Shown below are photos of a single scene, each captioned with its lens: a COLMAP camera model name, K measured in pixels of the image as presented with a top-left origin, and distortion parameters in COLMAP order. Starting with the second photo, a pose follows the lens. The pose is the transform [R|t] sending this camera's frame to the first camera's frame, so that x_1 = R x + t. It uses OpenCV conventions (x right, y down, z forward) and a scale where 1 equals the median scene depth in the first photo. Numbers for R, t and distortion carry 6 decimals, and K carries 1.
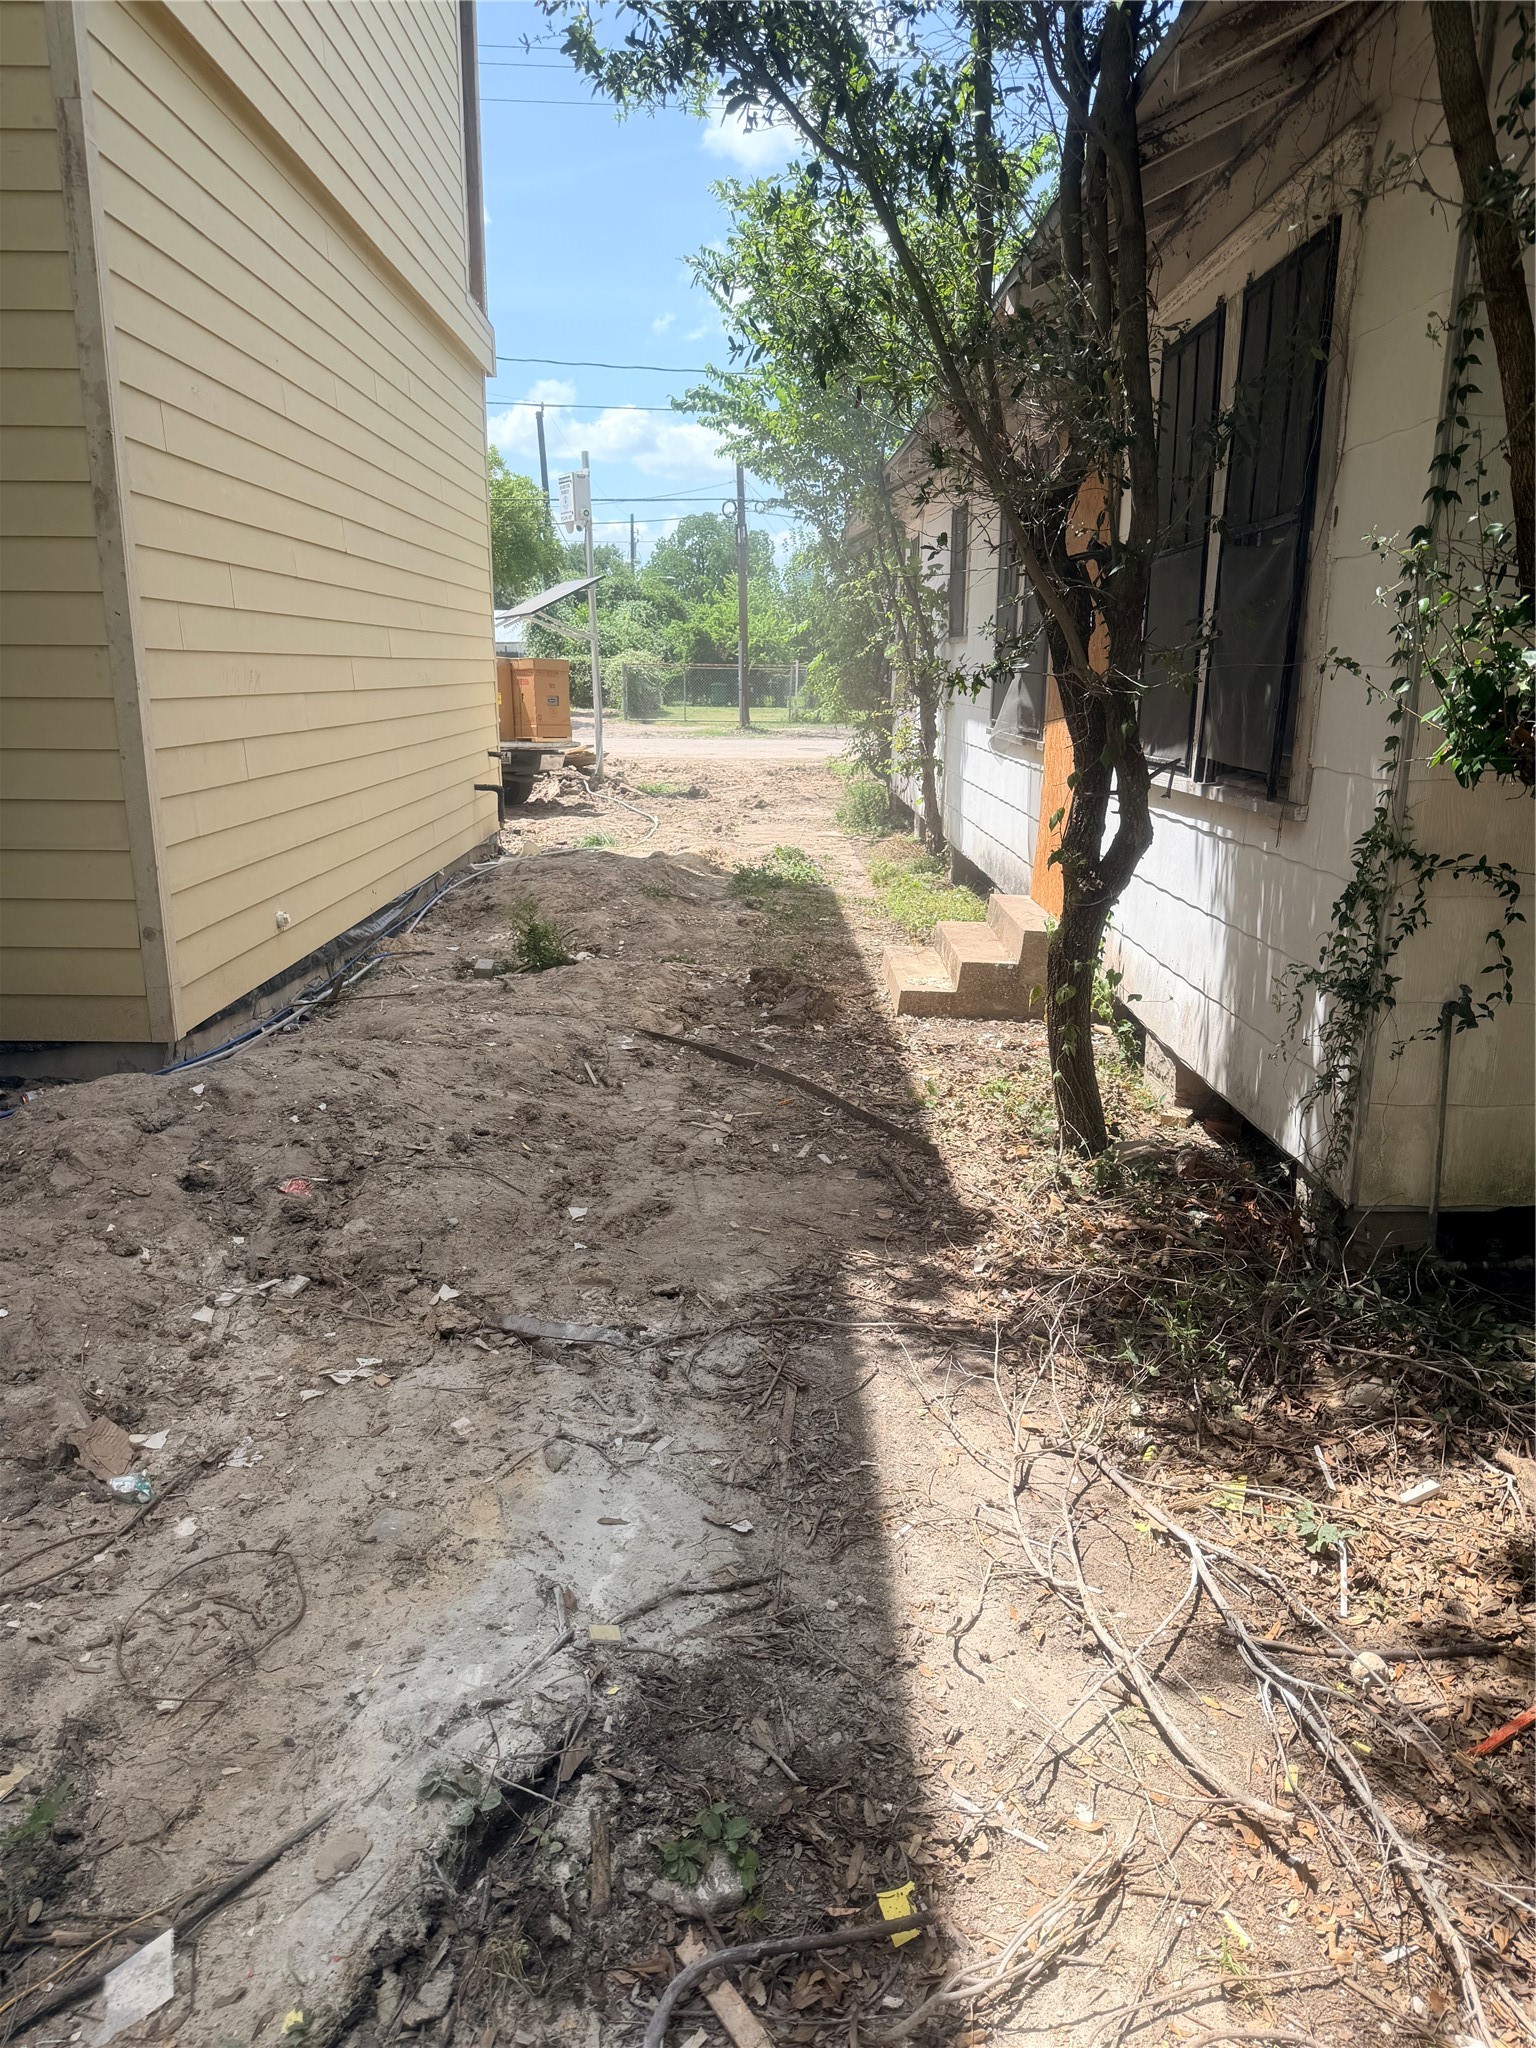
lens RADIAL K [[1431.9, 0, 768.0], [0, 1431.9, 1024.0], [0, 0, 1]] dist [0.117044, -0.159650]
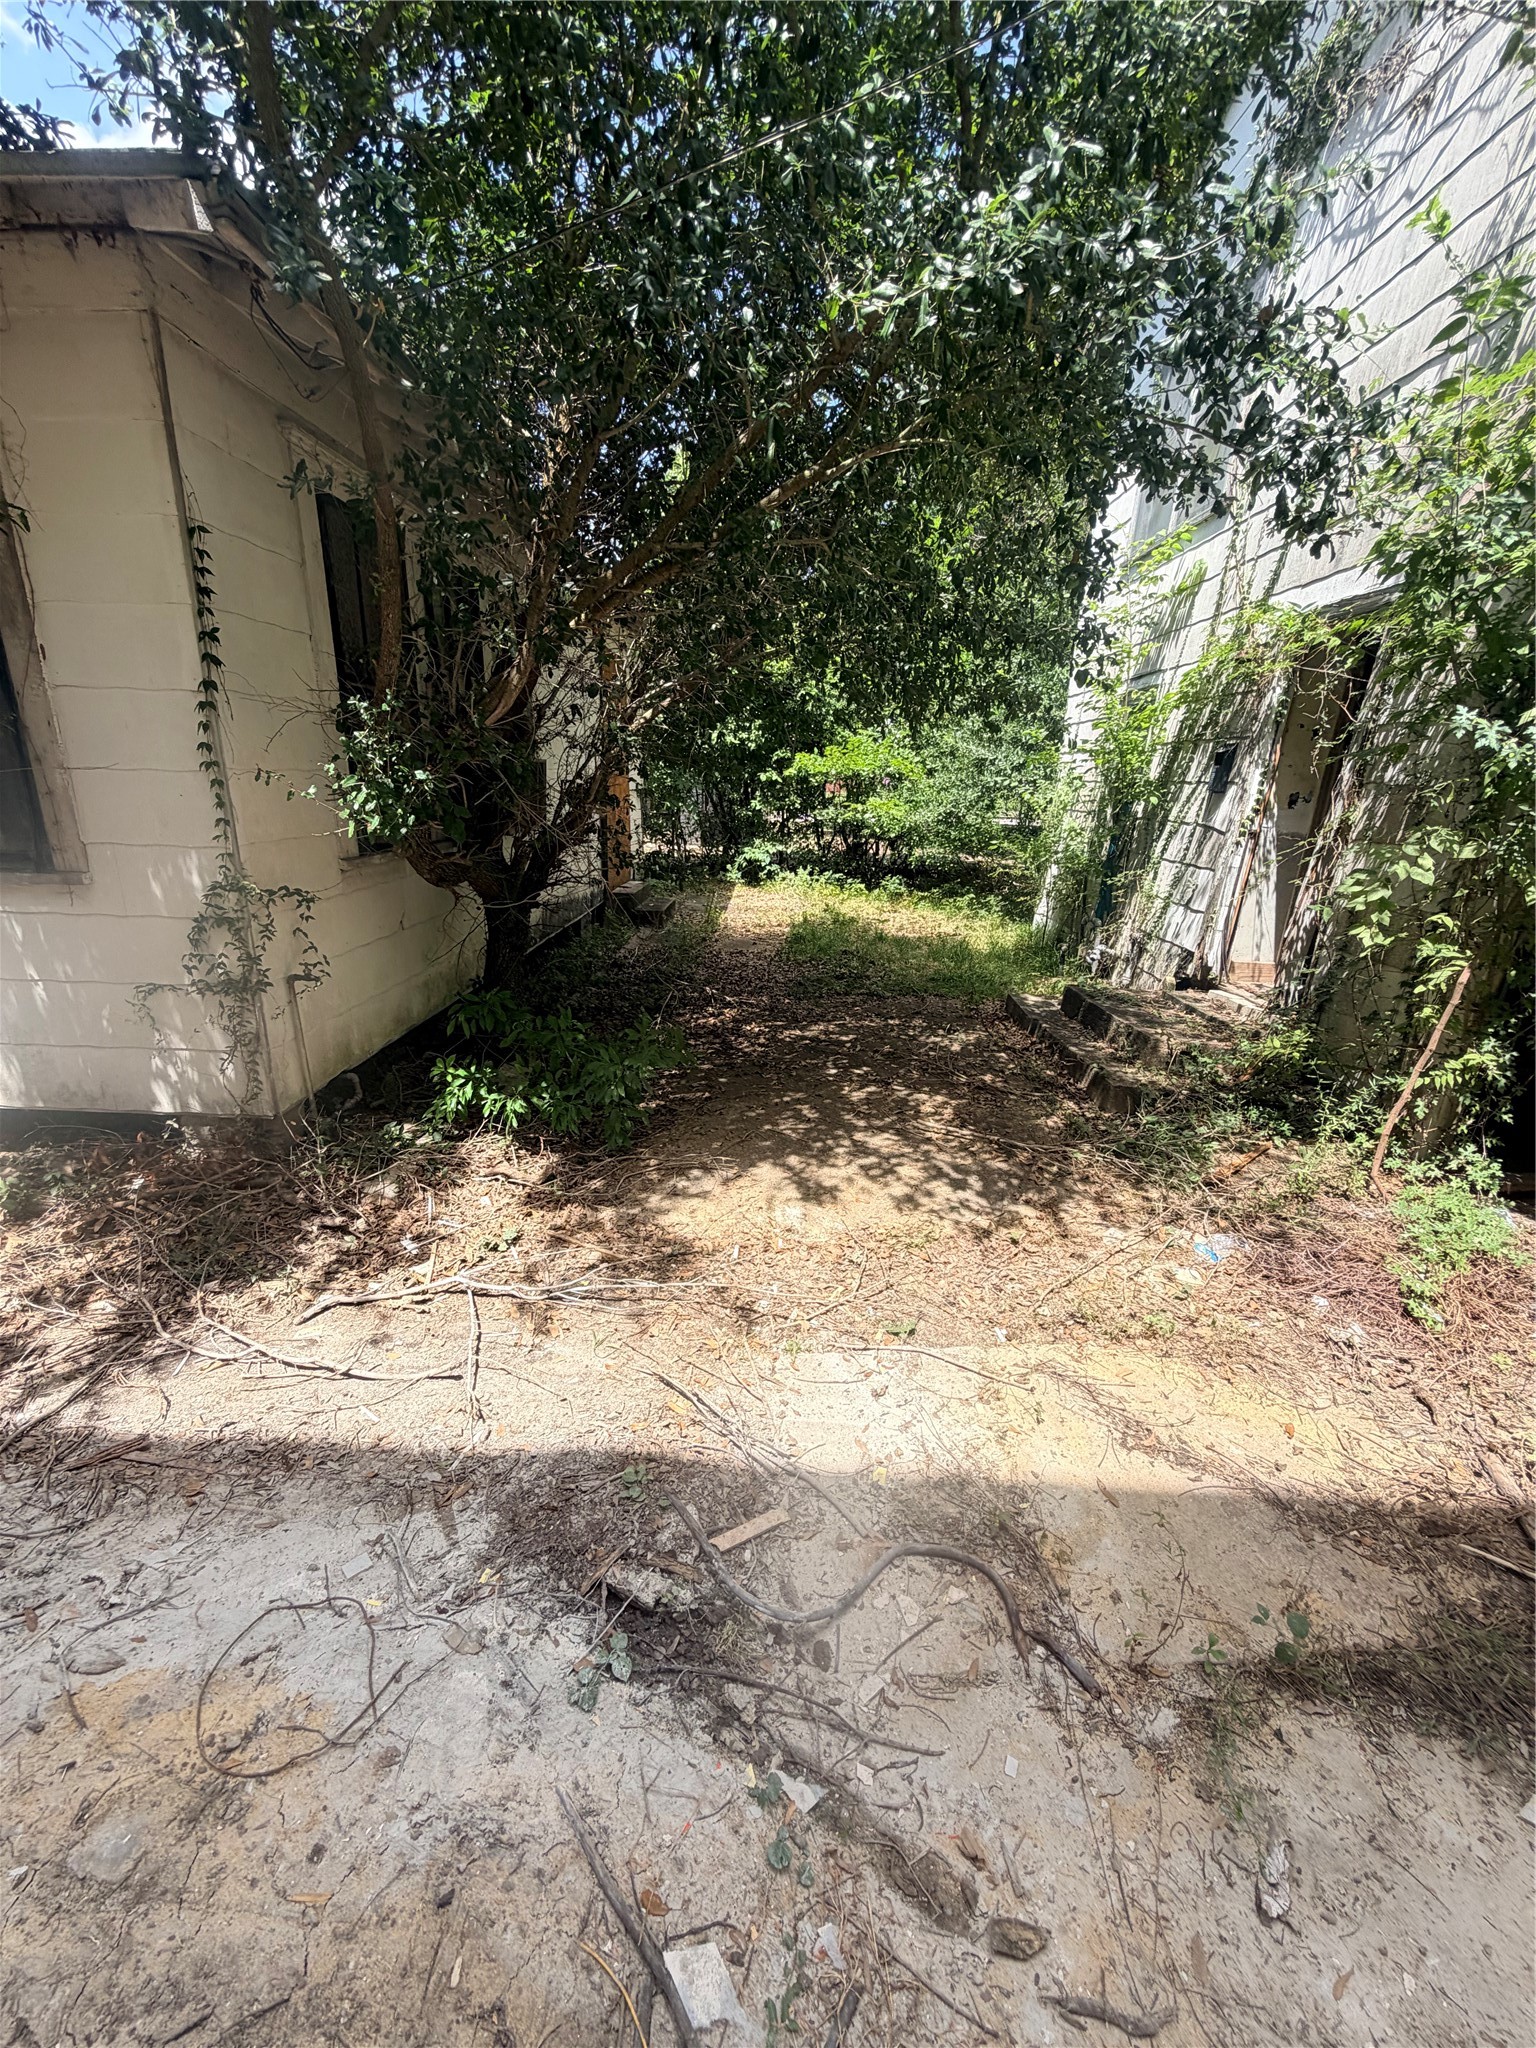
lens RADIAL K [[829.9, 0, 768.0], [0, 829.9, 1024.0], [0, 0, 1]] dist [-0.000471, 0.000101]
pose [[0.021886, -0.303233, 0.952665, -0.516540], [0.215409, 0.931943, 0.291688, -0.142927], [-0.976279, 0.198829, 0.085716, 0.464032]]
